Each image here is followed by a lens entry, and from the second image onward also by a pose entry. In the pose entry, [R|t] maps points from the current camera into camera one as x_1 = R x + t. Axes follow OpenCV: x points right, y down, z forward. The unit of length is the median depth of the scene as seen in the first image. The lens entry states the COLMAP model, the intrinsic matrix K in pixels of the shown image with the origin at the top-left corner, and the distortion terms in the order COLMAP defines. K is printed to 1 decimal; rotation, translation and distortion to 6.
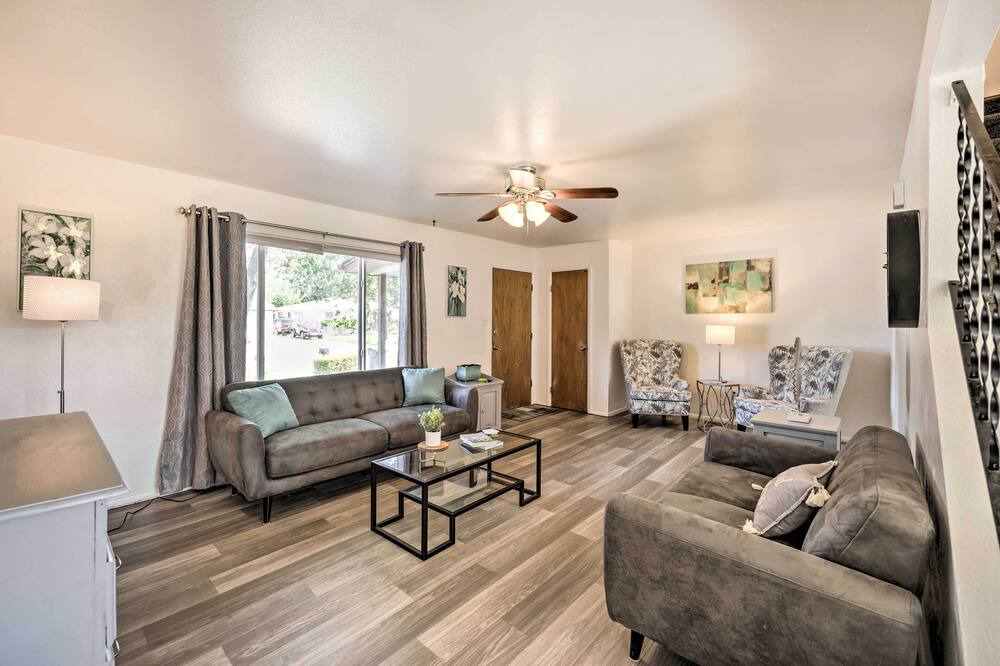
lens RADIAL K [[419.6, 0, 499.6], [0, 419.6, 327.3], [0, 0, 1]] dist [0.018522, 0.000103]
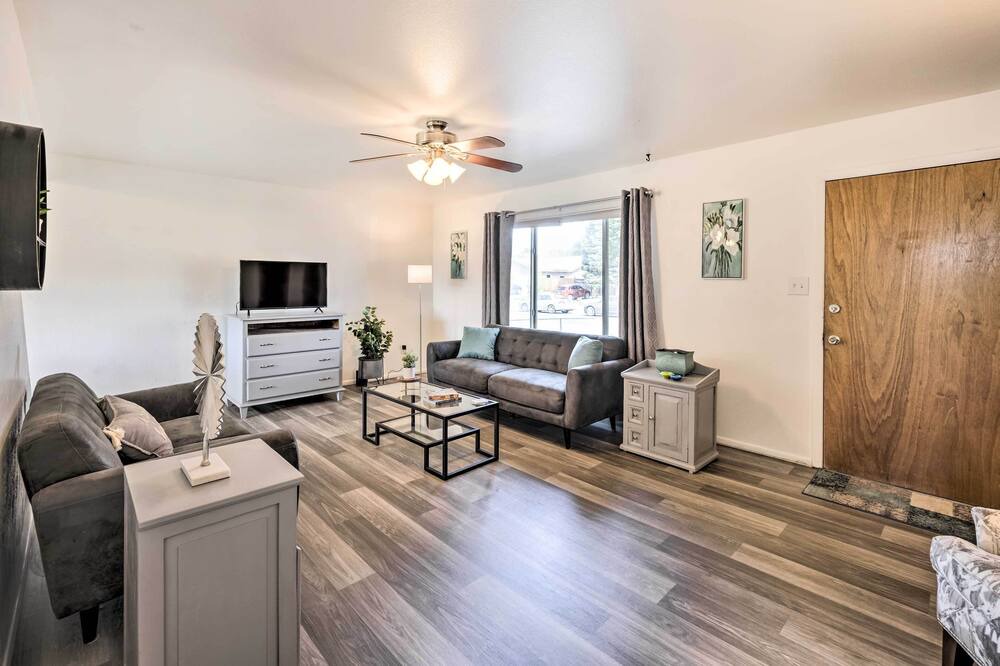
lens RADIAL K [[456.6, 0, 497.4], [0, 456.6, 286.8], [0, 0, 1]] dist [-0.000068, 0.000234]
pose [[-0.095297, 0.003845, -0.995441, 0.719945], [-0.027808, 0.999592, 0.006523, -0.008310], [0.995060, 0.028303, -0.095152, 0.826666]]
